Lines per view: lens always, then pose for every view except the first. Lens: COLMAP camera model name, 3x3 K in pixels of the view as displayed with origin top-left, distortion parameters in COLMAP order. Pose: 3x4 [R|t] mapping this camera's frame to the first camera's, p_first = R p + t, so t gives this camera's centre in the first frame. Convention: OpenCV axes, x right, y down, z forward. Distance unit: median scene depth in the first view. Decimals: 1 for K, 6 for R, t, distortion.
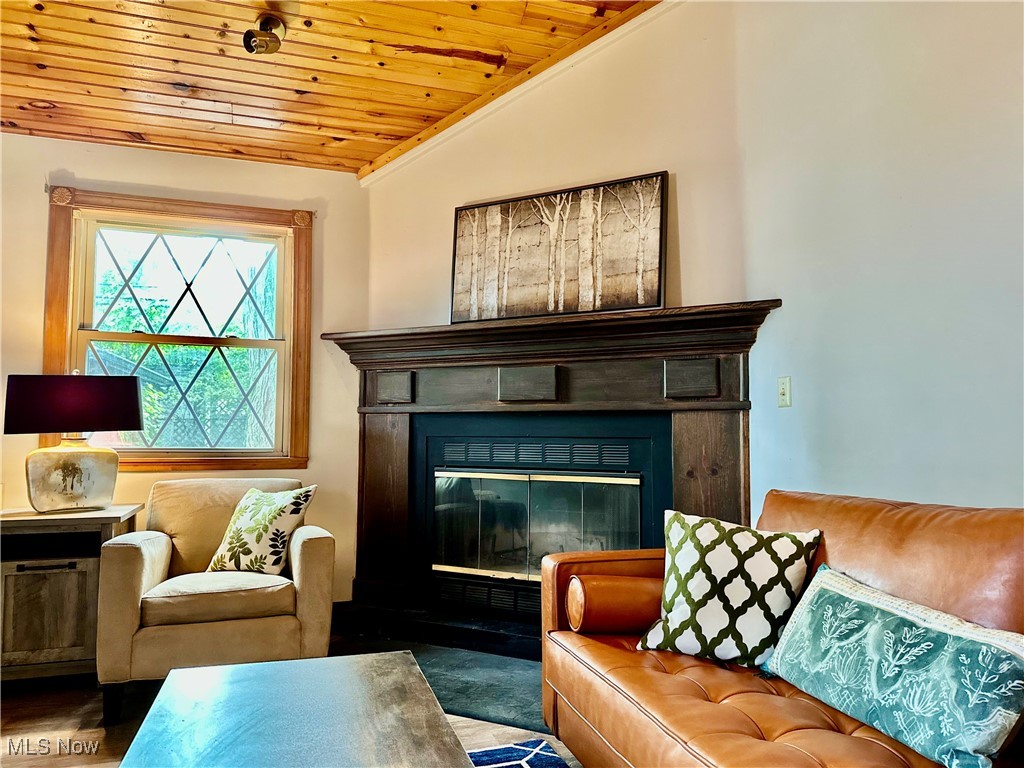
lens RADIAL K [[713.0, 0, 512.1], [0, 713.0, 382.6], [0, 0, 1]] dist [0.054545, -0.009597]
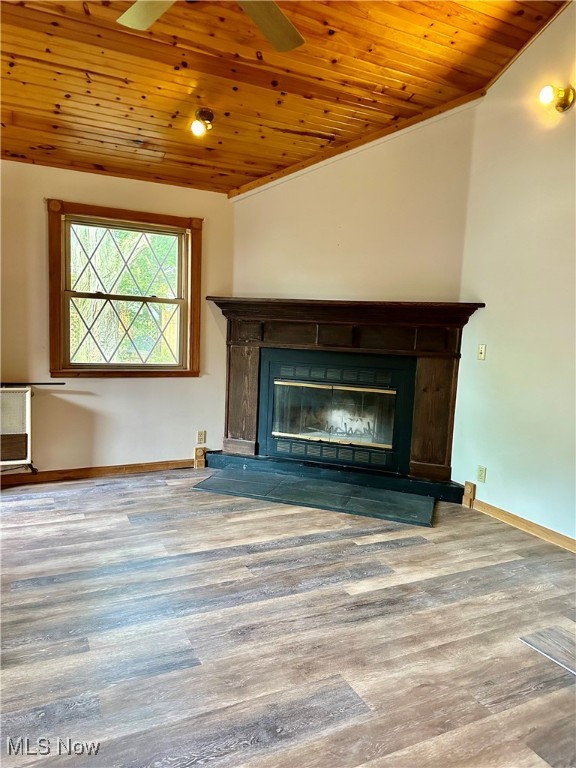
lens RADIAL K [[534.7, 0, 284.1], [0, 534.7, 381.5], [0, 0, 1]] dist [0.054545, -0.009597]
pose [[0.989961, 0.023607, 0.139357, -0.283122], [-0.048412, 0.982949, 0.177393, -0.114287], [-0.132793, -0.182359, 0.974223, -0.294460]]
